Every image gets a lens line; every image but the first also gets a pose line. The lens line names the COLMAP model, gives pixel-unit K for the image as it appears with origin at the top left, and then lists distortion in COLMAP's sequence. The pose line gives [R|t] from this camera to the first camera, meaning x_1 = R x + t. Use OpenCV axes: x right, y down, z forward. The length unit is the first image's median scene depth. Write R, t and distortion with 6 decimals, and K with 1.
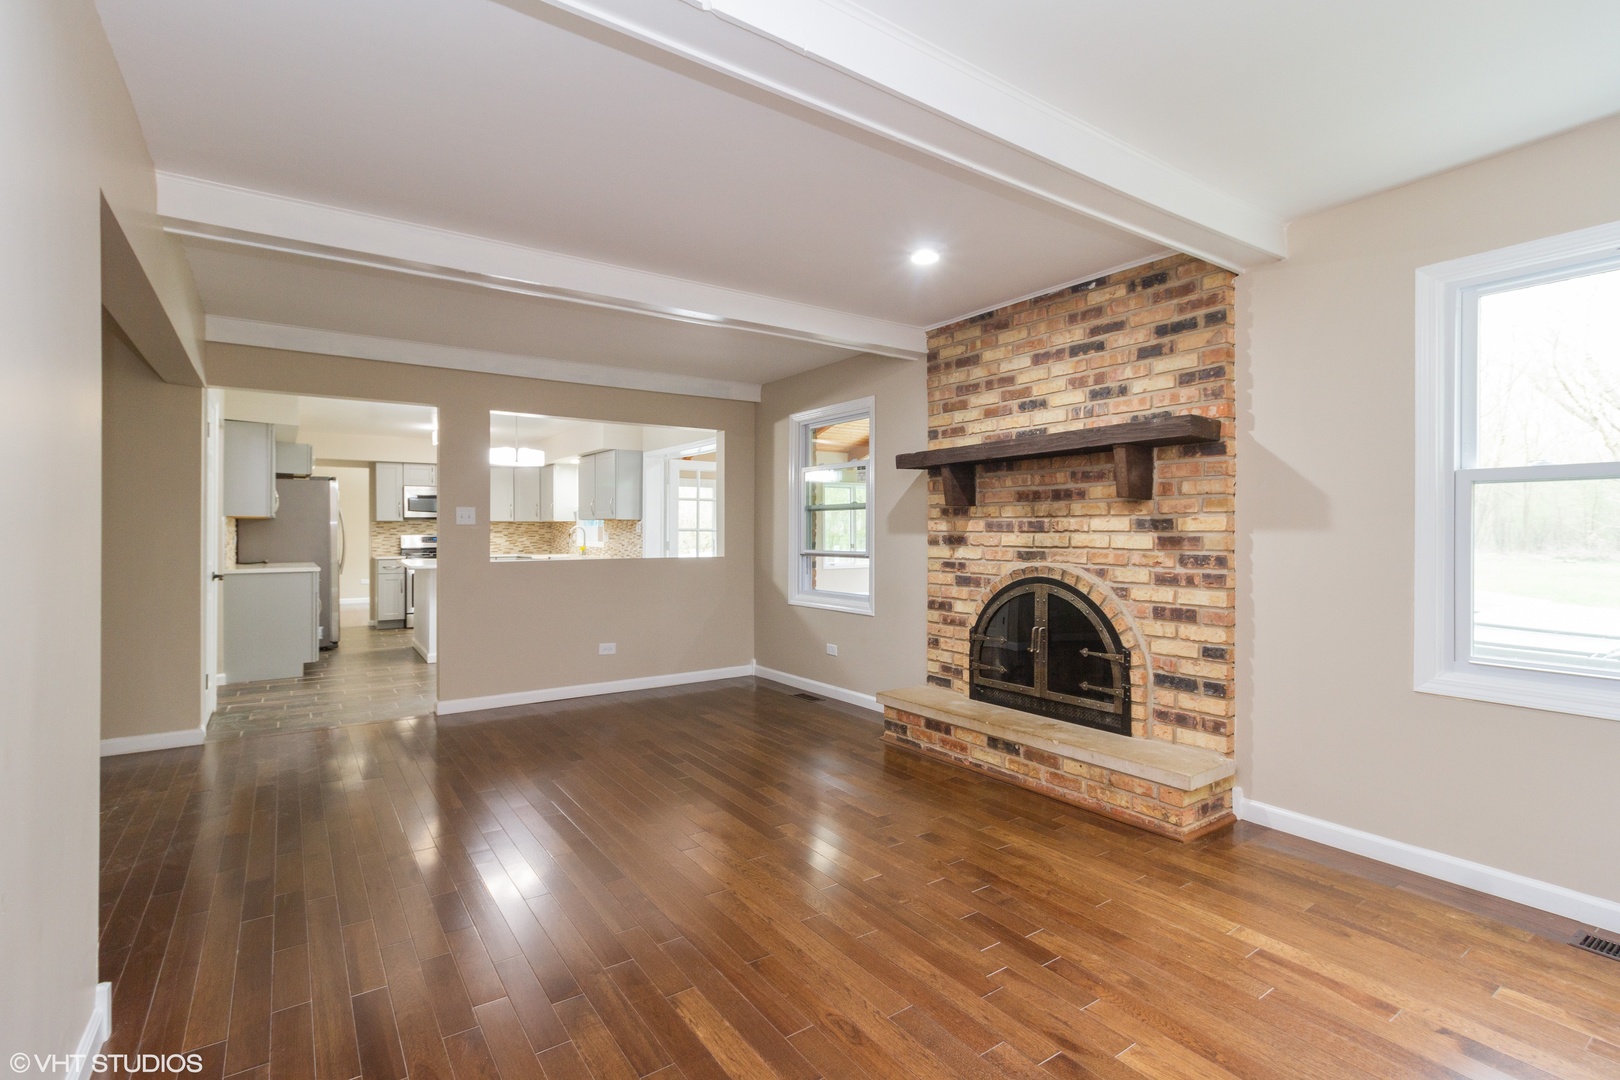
lens RADIAL K [[752.3, 0, 808.0], [0, 752.3, 535.3], [0, 0, 1]] dist [0.002050, 0.000193]
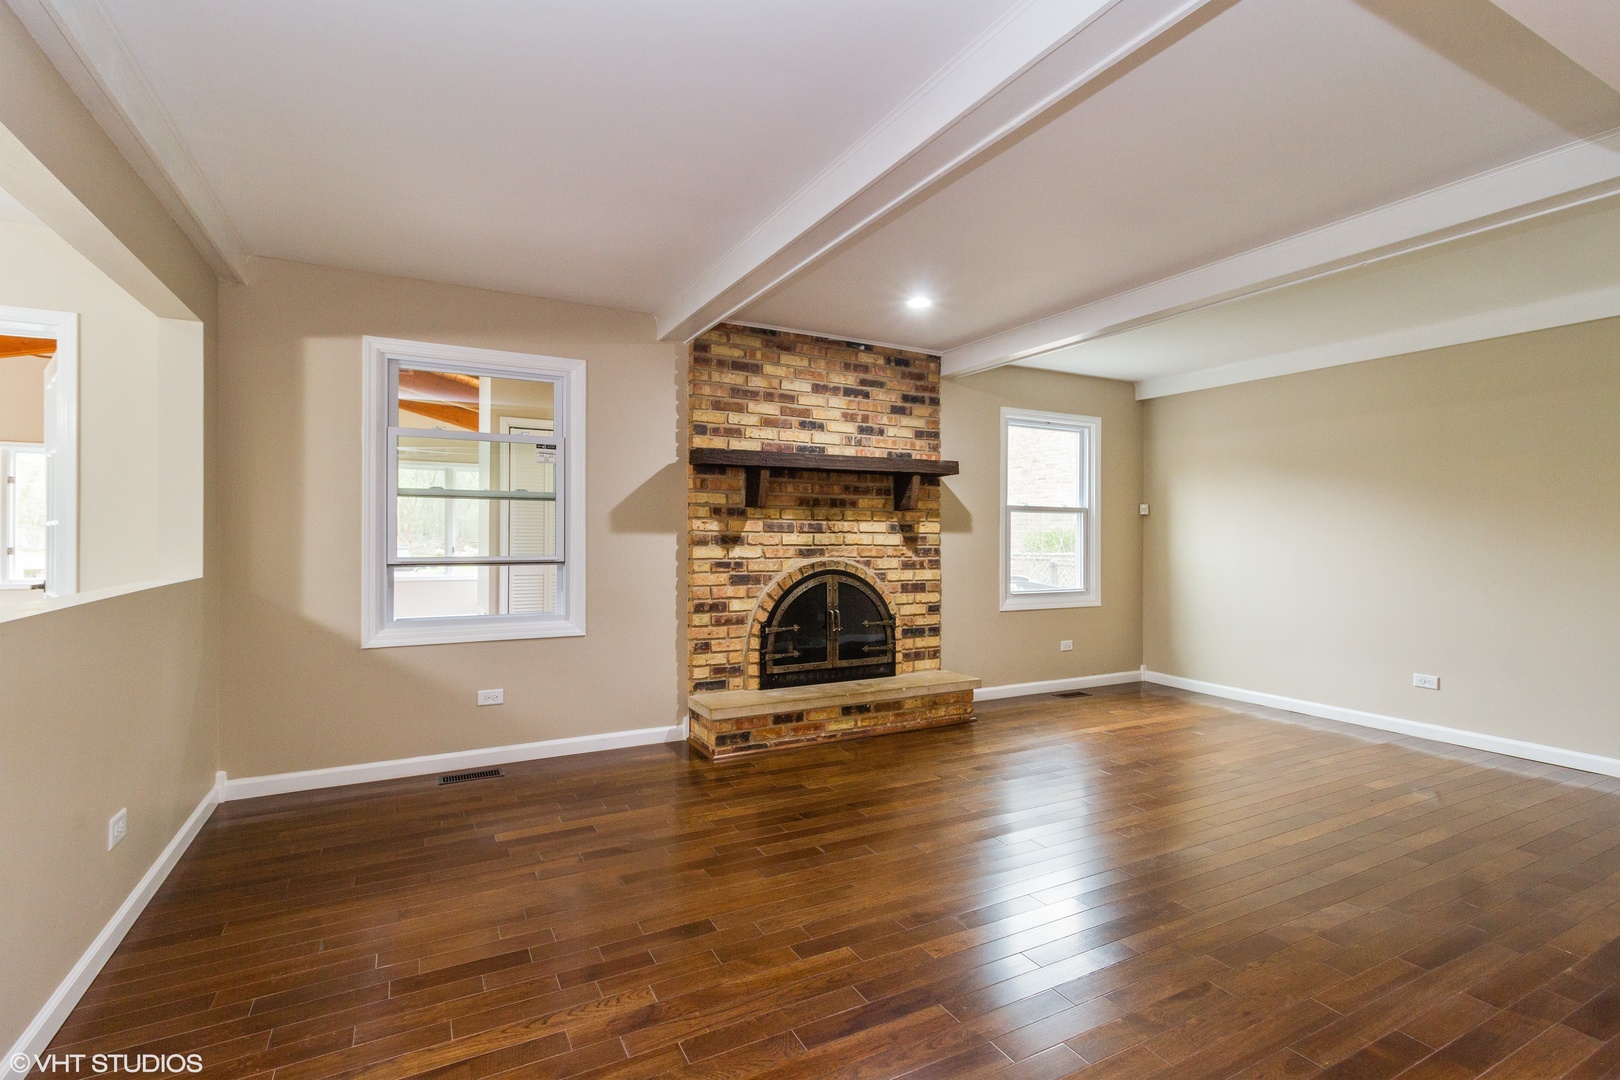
lens RADIAL K [[752.3, 0, 808.0], [0, 752.3, 535.3], [0, 0, 1]] dist [0.002050, 0.000193]
pose [[0.118393, -0.000356, 0.992967, -0.923006], [-0.002007, 0.999998, 0.000598, -0.000812], [-0.992965, -0.002064, 0.118392, 0.907702]]
